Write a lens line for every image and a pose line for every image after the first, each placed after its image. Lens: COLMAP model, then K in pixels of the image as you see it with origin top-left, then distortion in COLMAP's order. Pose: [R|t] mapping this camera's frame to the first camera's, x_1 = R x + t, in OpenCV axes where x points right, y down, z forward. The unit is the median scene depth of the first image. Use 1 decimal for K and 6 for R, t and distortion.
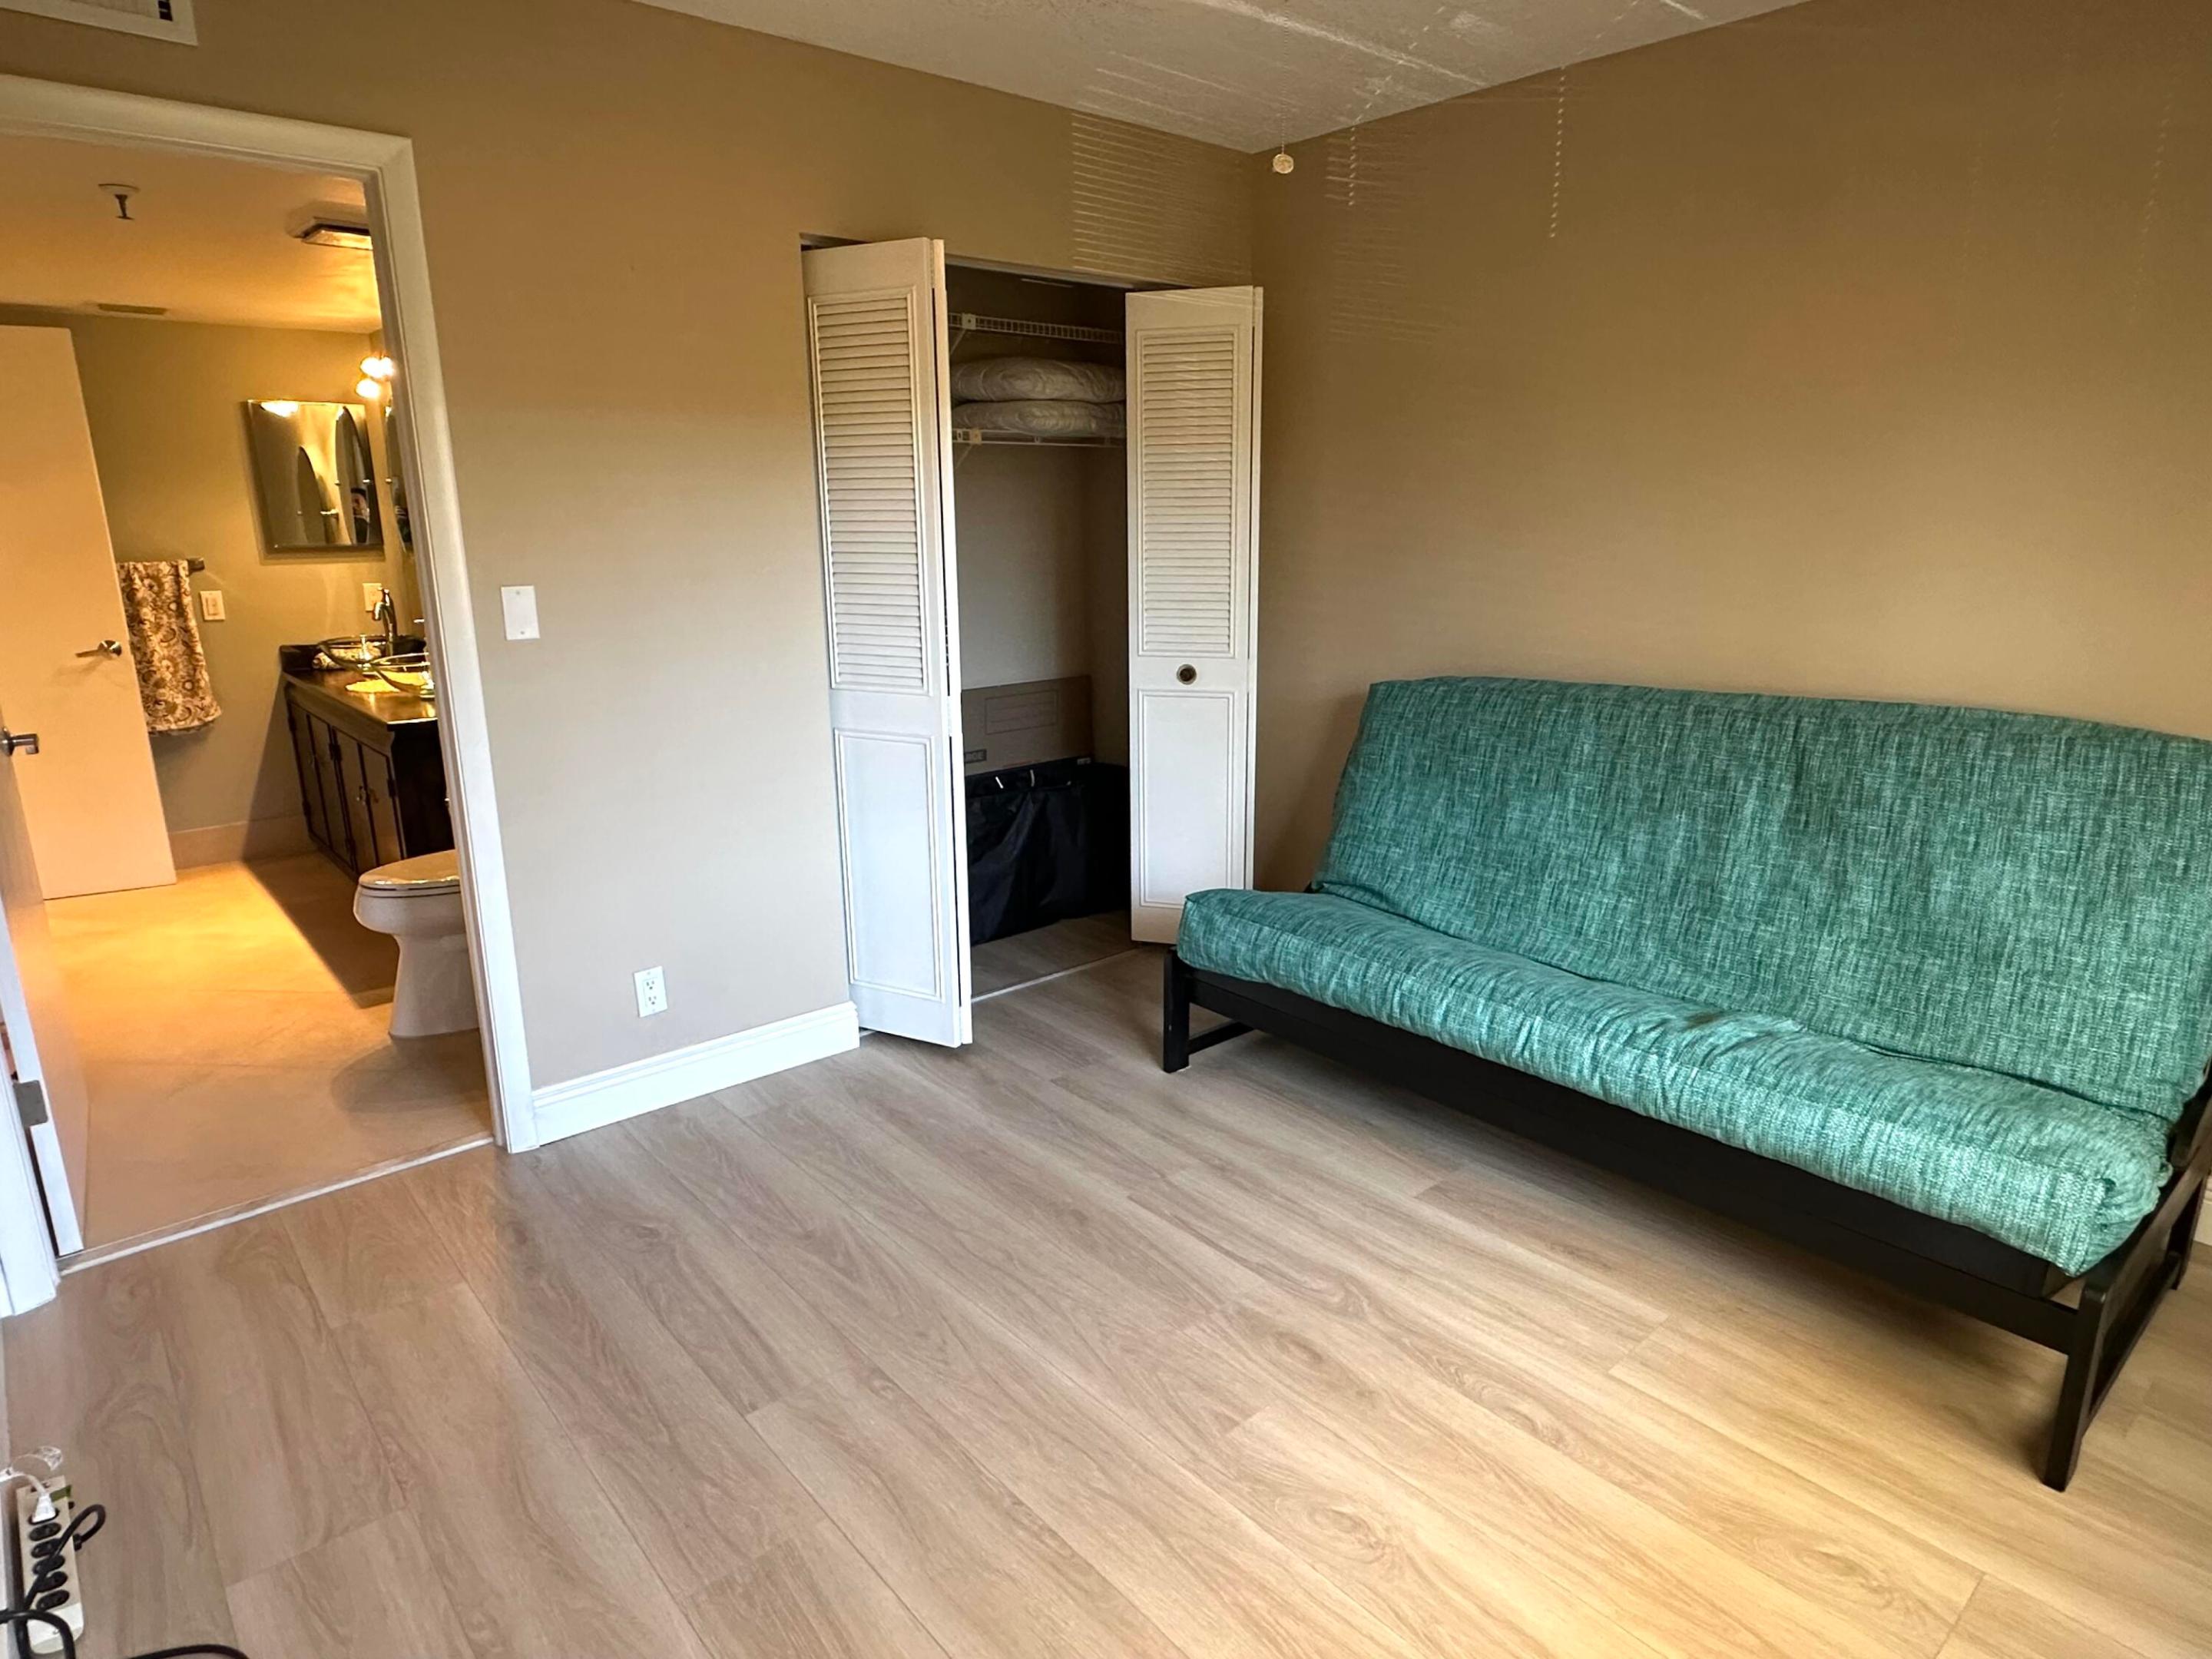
lens RADIAL K [[1287.7, 0, 1106.0], [0, 1287.7, 829.5], [0, 0, 1]] dist [0.006201, 0.002315]
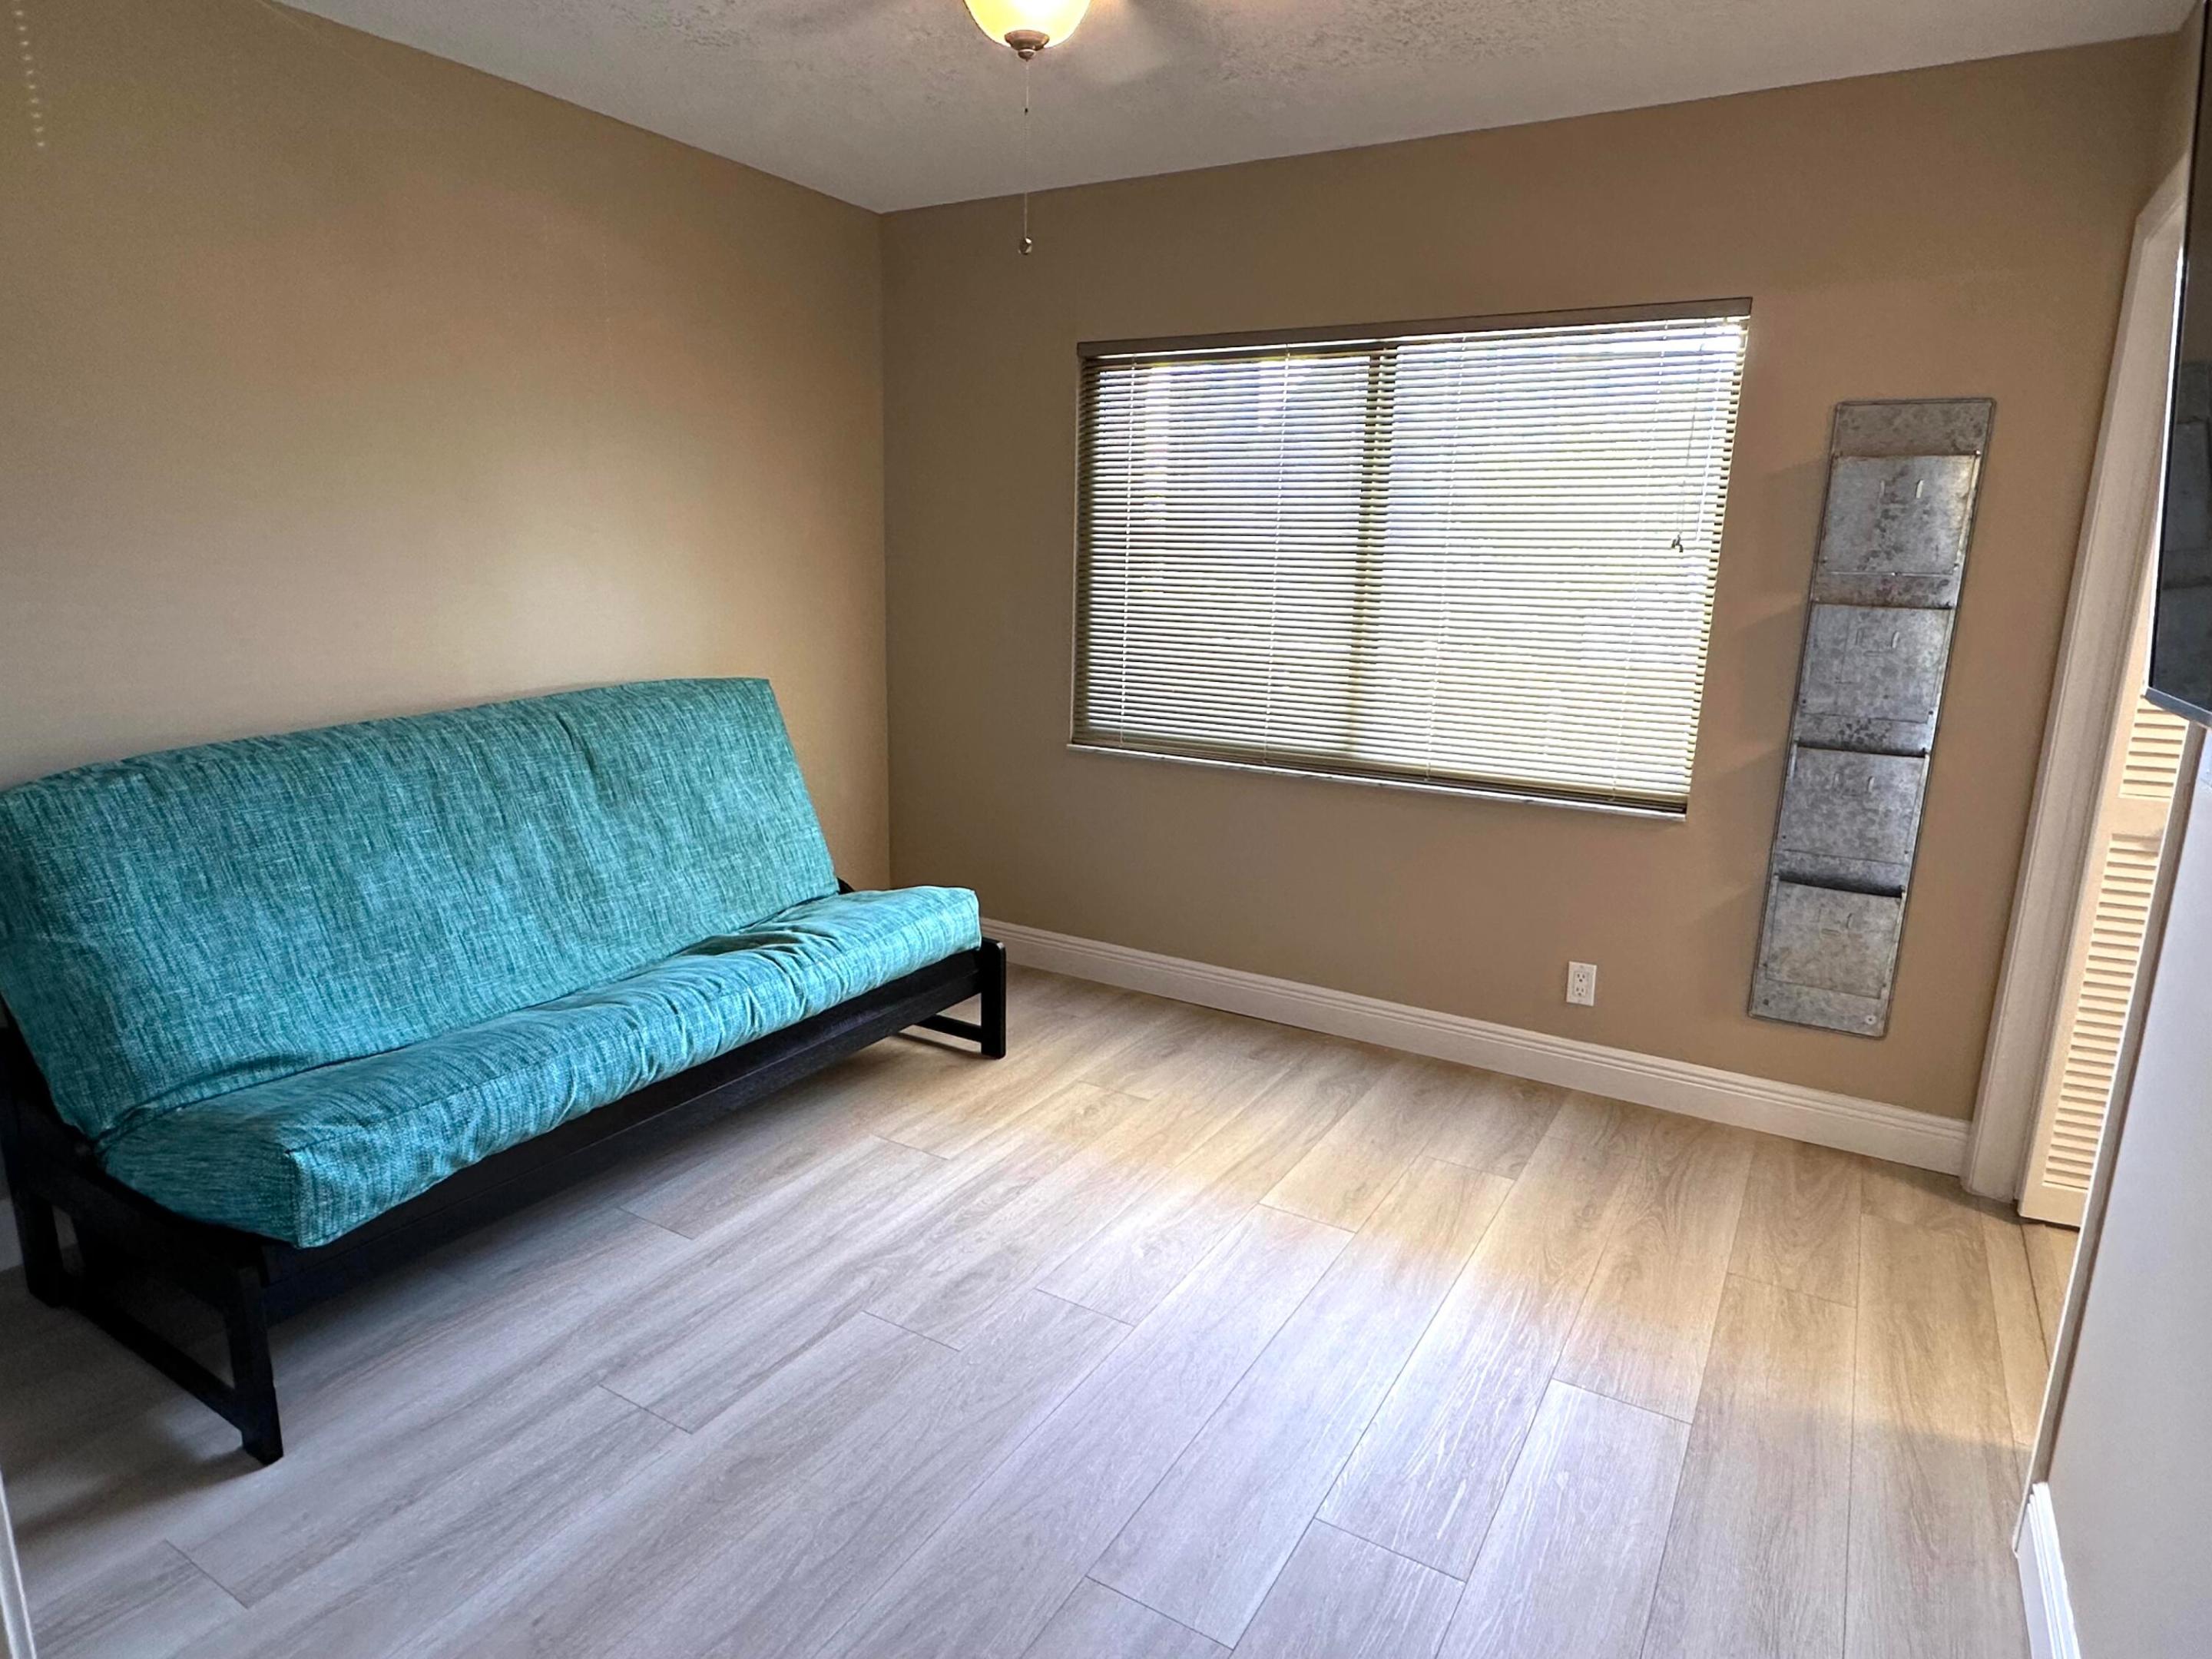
lens RADIAL K [[1220.6, 0, 1106.0], [0, 1220.6, 829.5], [0, 0, 1]] dist [-0.001583, -0.001800]
pose [[-0.290889, -0.191548, 0.937386, -0.609543], [0.248621, 0.930963, 0.267388, -0.154015], [-0.923889, 0.310834, -0.223184, 0.796727]]
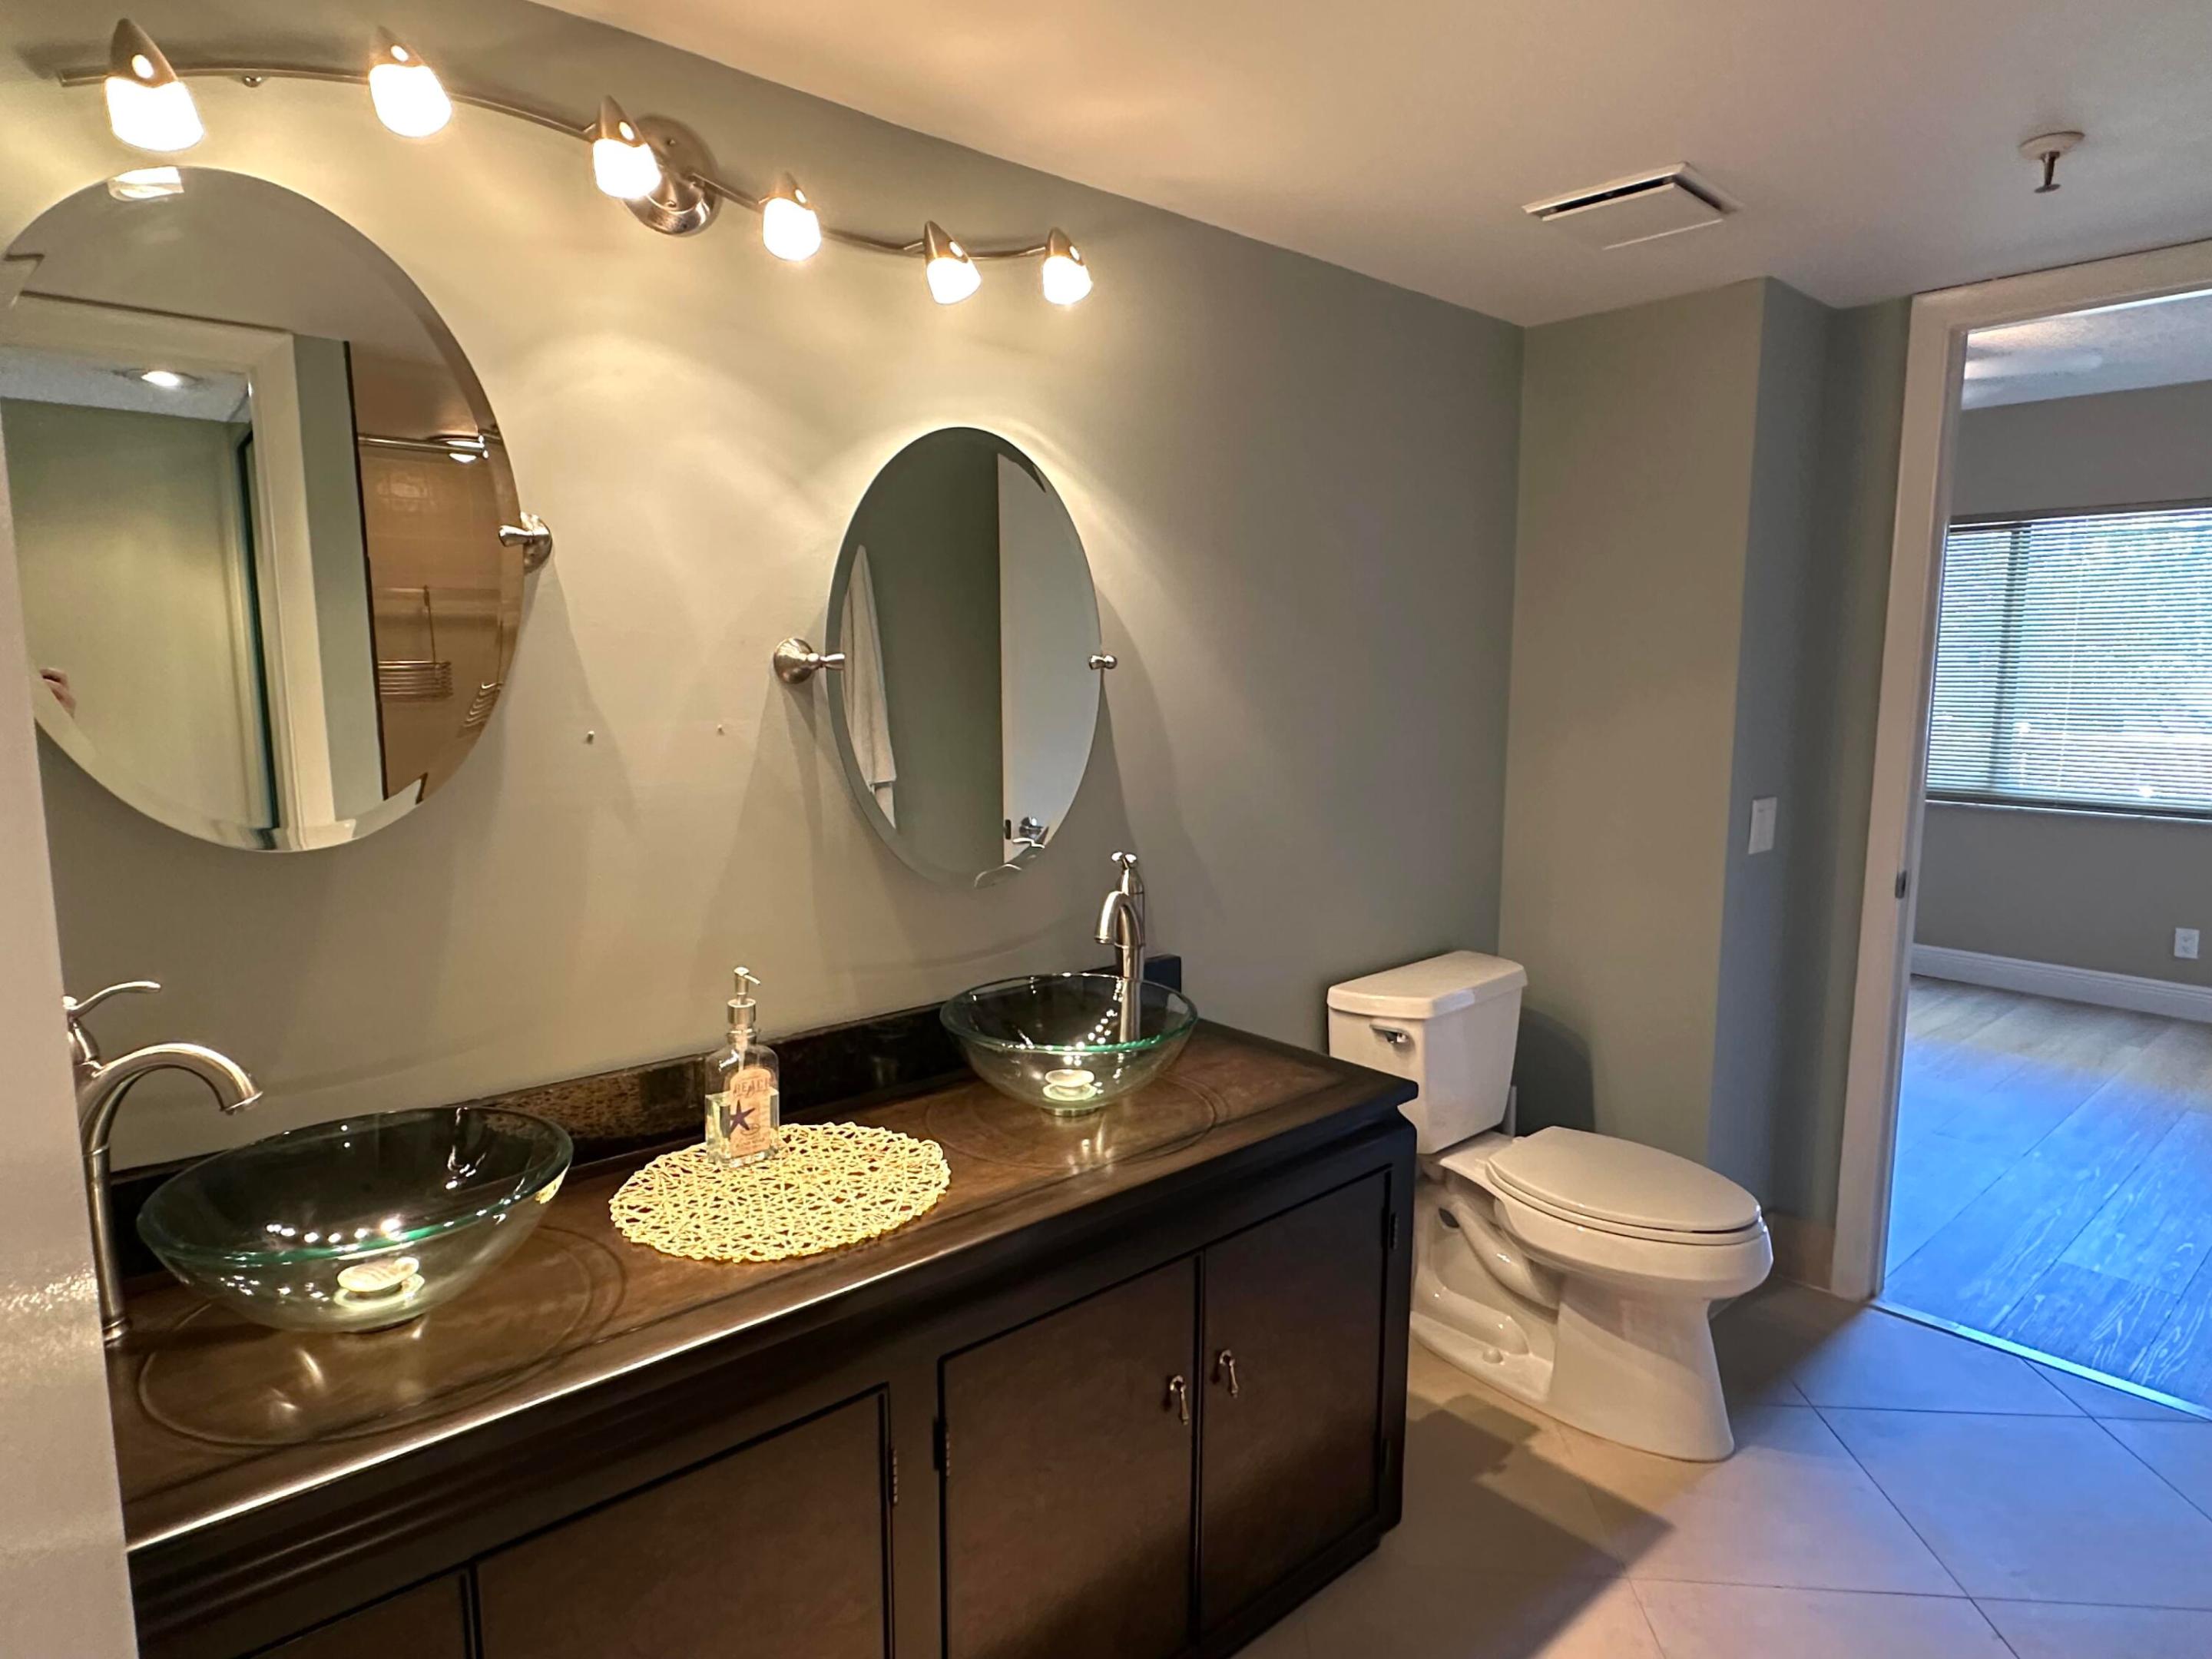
lens RADIAL K [[1287.7, 0, 1106.0], [0, 1287.7, 829.5], [0, 0, 1]] dist [0.006201, 0.002315]
pose [[0.000222, -0.107348, 0.994221, -1.409787], [0.271979, 0.956749, 0.103242, -0.330465], [-0.962303, 0.270385, 0.029409, 1.477355]]
